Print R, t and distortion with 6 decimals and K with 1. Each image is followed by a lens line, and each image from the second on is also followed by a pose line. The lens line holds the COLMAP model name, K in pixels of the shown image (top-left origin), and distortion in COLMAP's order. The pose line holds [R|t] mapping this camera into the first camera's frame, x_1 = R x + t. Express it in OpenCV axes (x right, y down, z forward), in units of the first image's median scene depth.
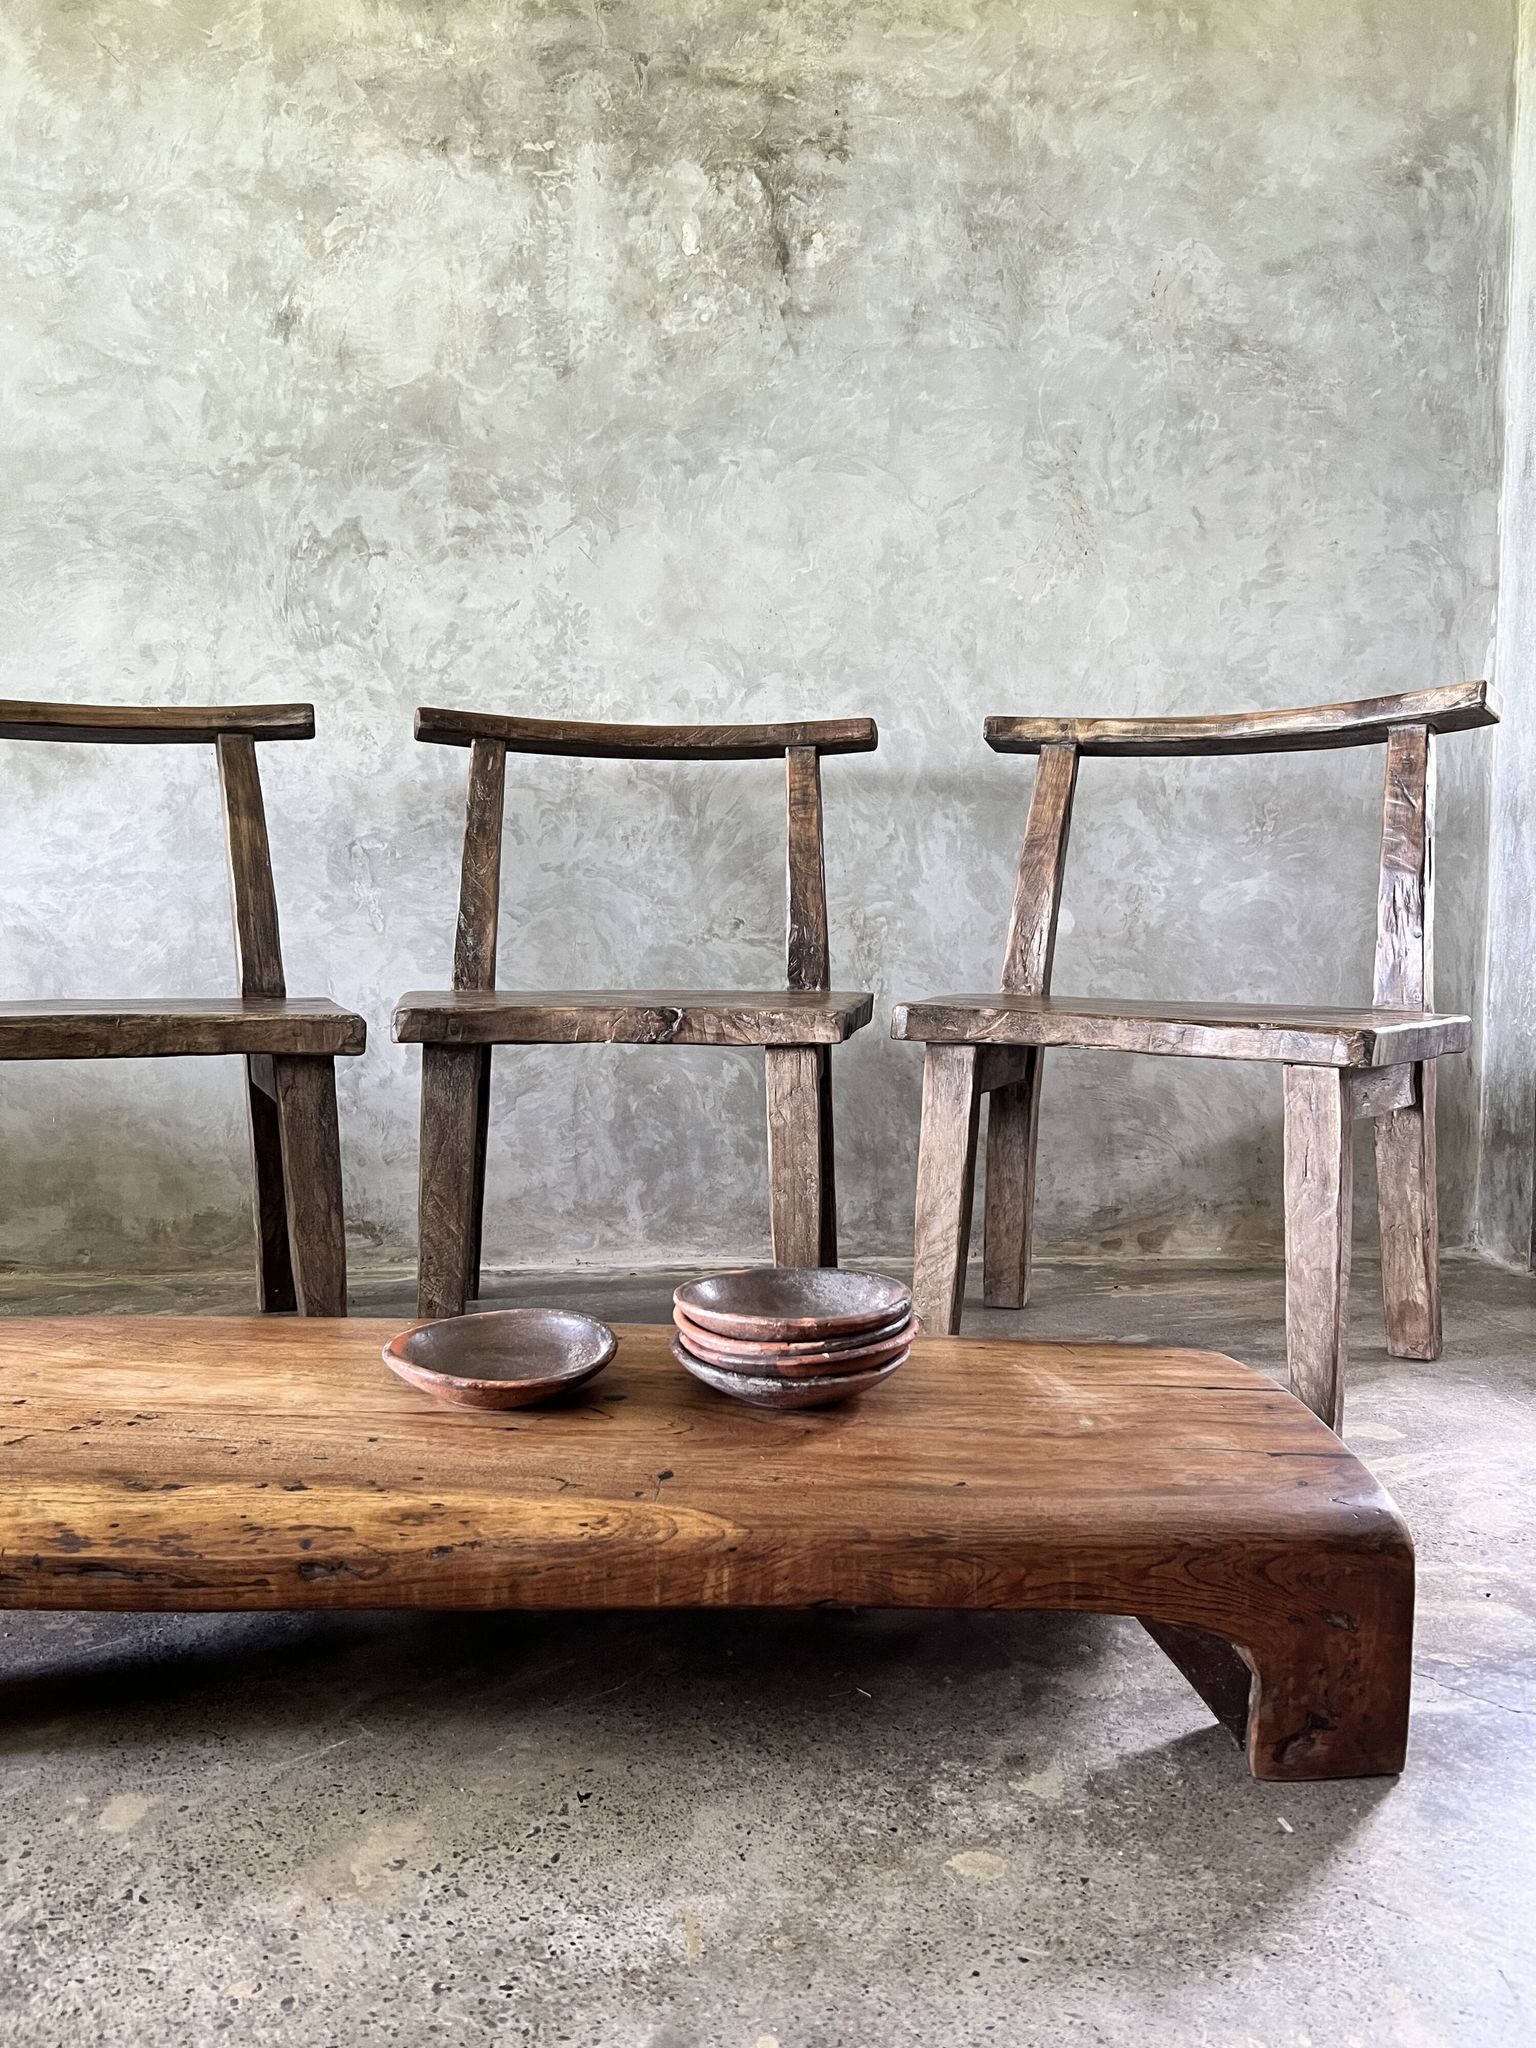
lens RADIAL K [[1562.4, 0, 762.4], [0, 1562.4, 1045.1], [0, 0, 1]] dist [0.034015, -0.042753]
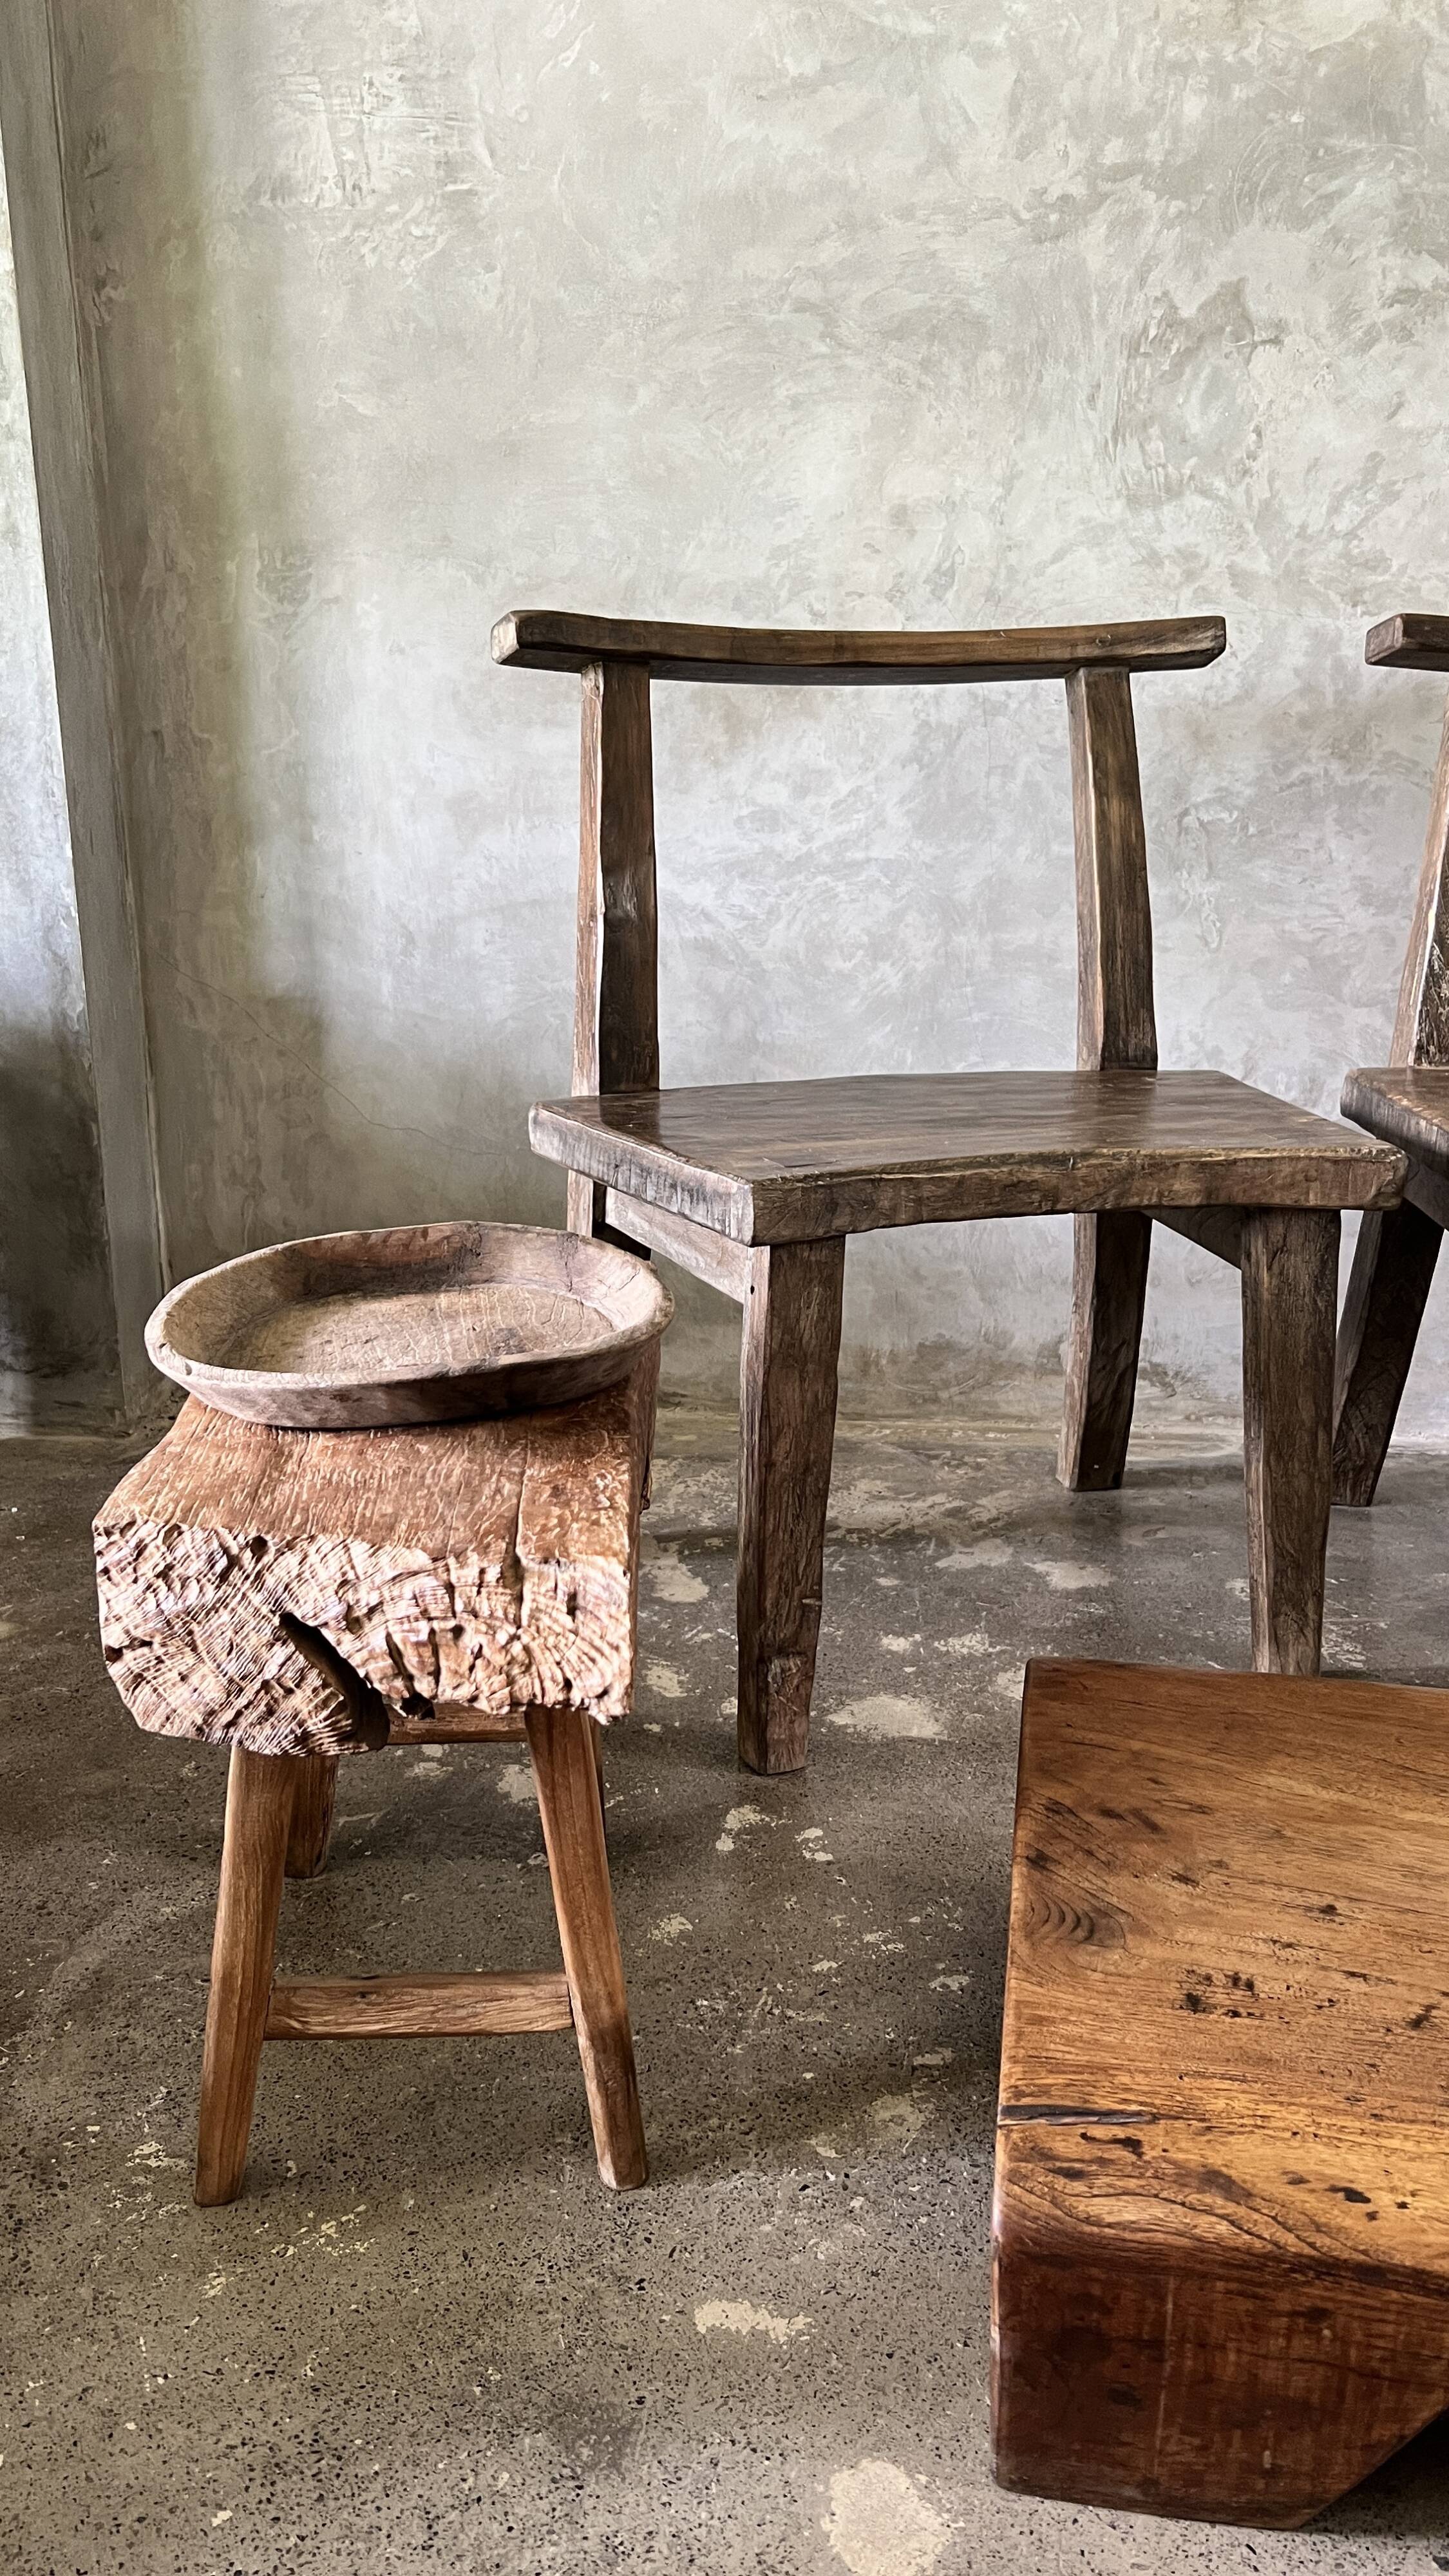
lens RADIAL K [[1968.1, 0, 716.0], [0, 1968.1, 1305.7], [0, 0, 1]] dist [0.043844, -0.056470]
pose [[0.983661, 0.047737, -0.173584, -0.306109], [-0.013167, 0.980698, 0.195085, -0.085903], [0.179546, -0.189612, 0.965303, 0.118699]]
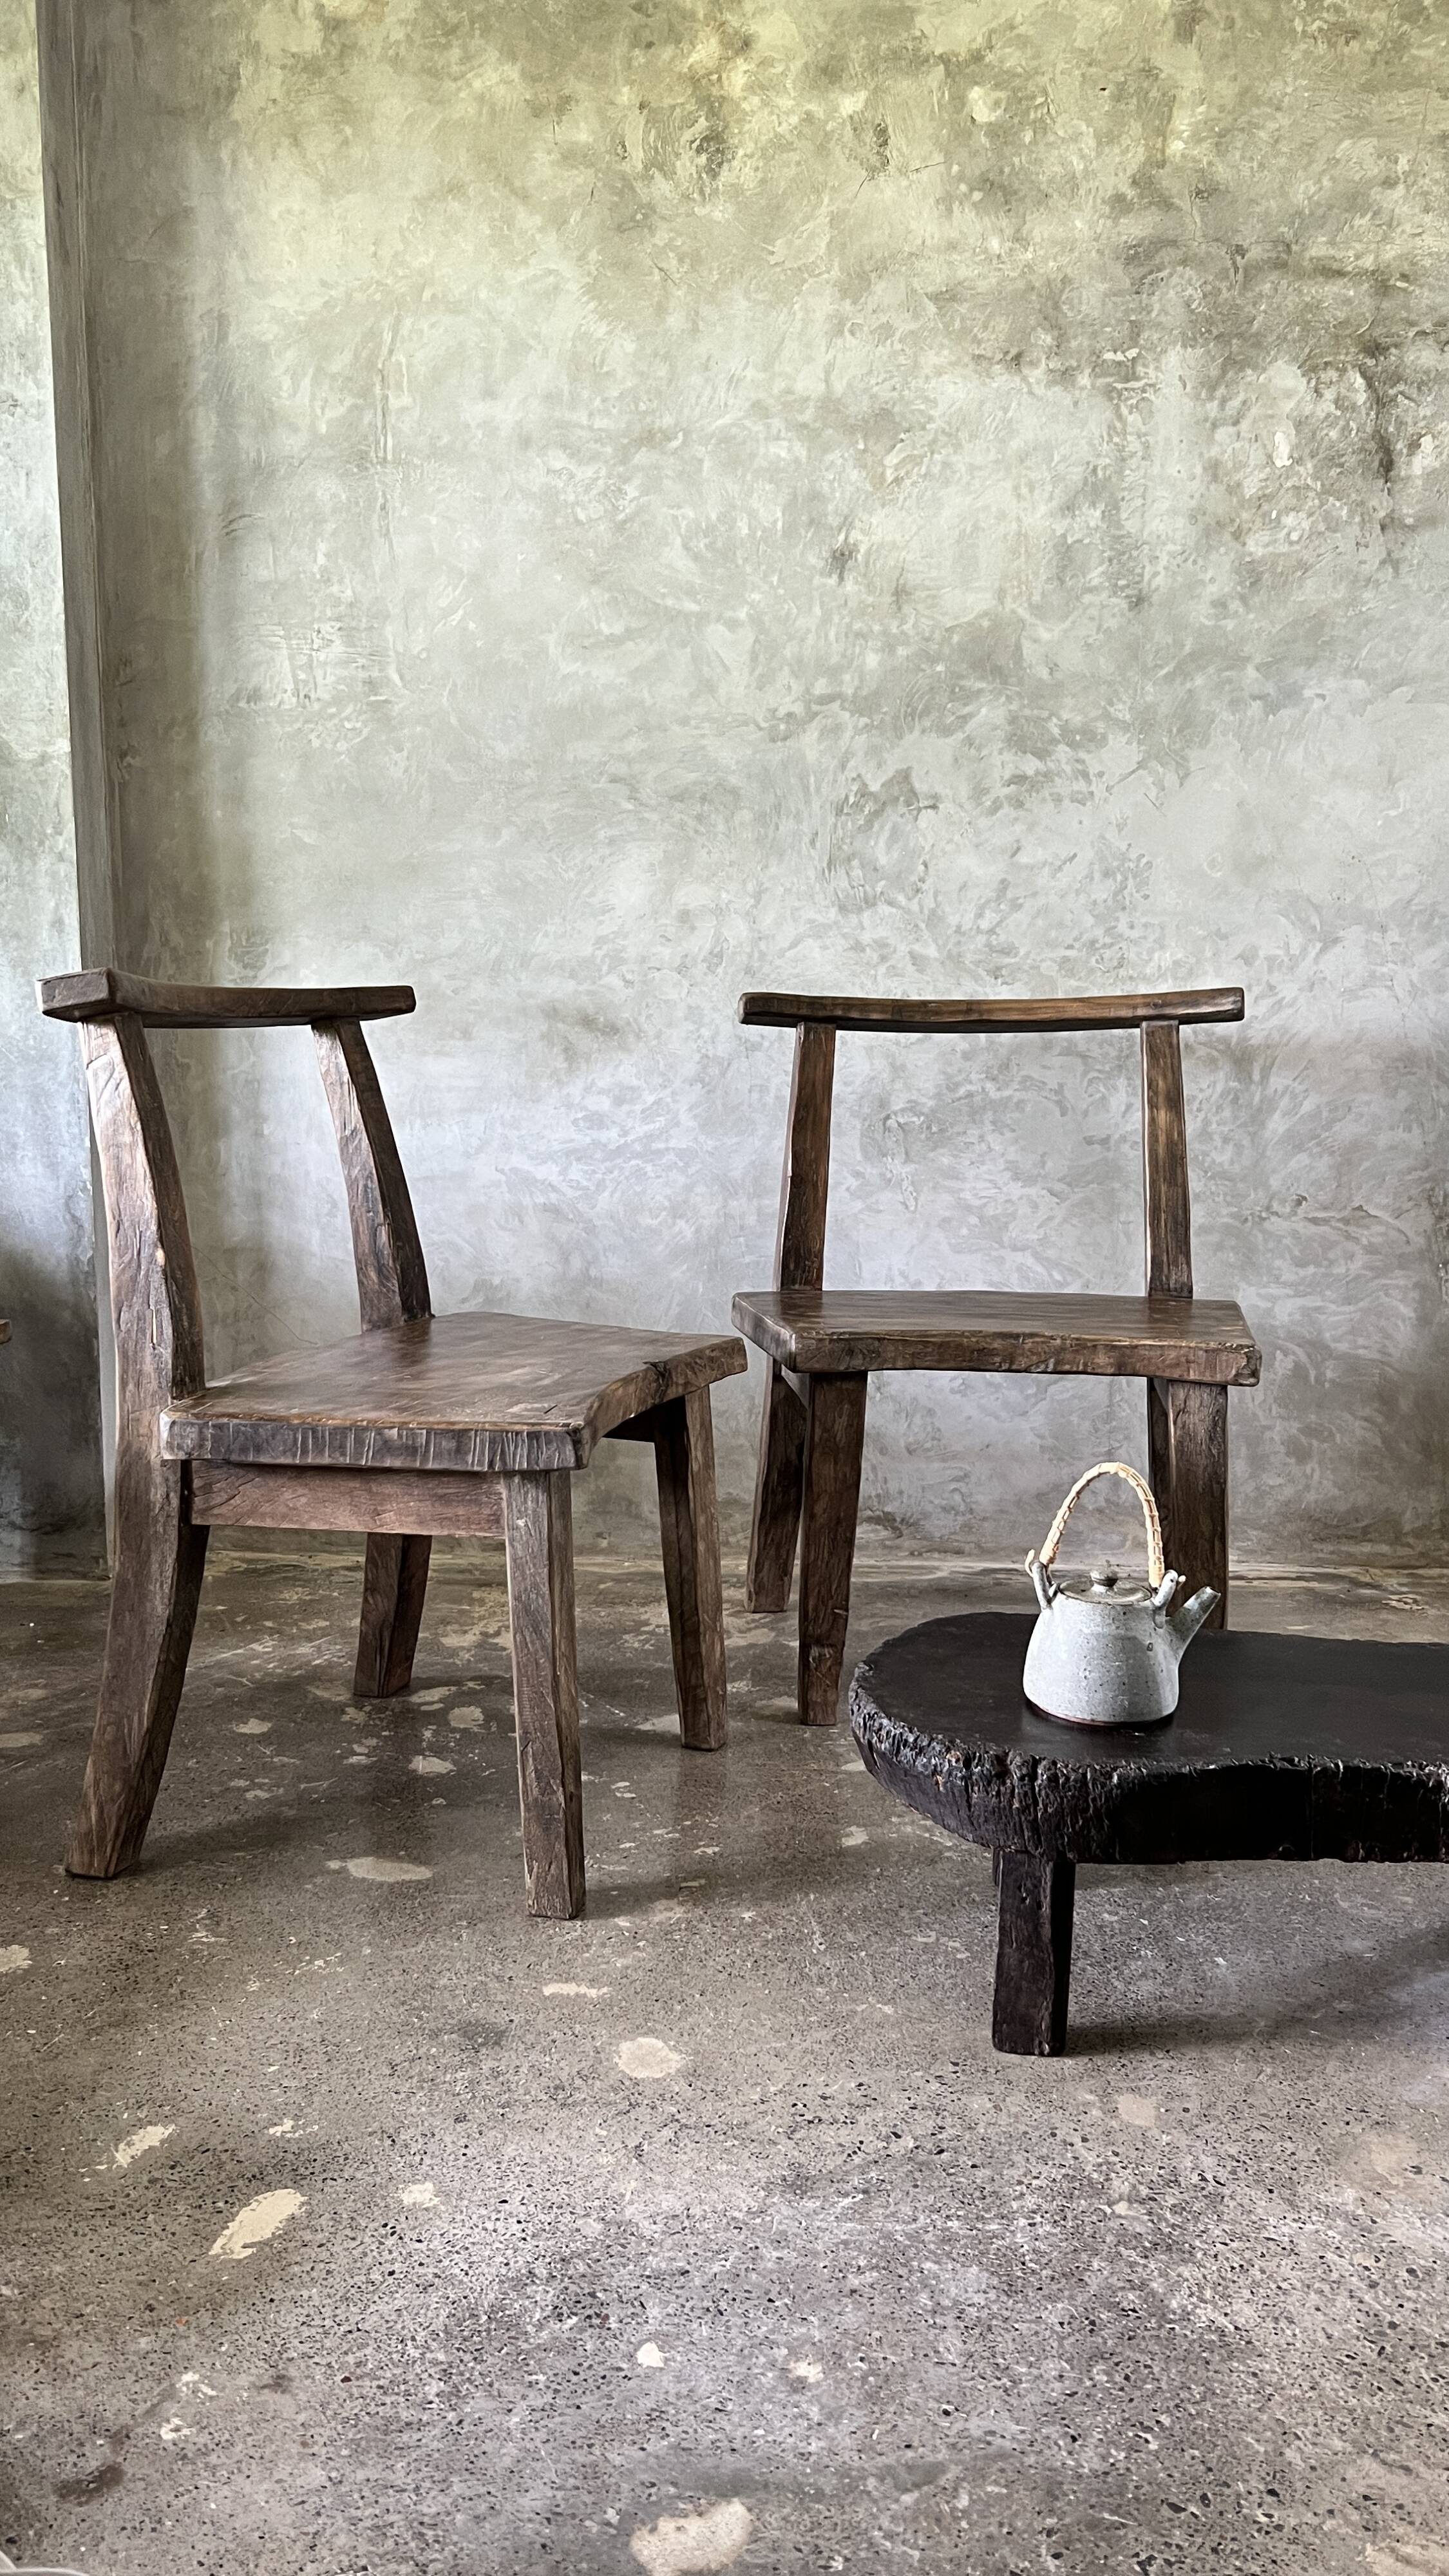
lens RADIAL K [[1968.1, 0, 698.2], [0, 1968.1, 1305.7], [0, 0, 1]] dist [0.043844, -0.056470]
pose [[0.993371, 0.016829, -0.113711, -0.242593], [-0.011049, 0.998624, 0.051269, -0.075439], [0.114417, -0.049673, 0.992190, -0.195892]]
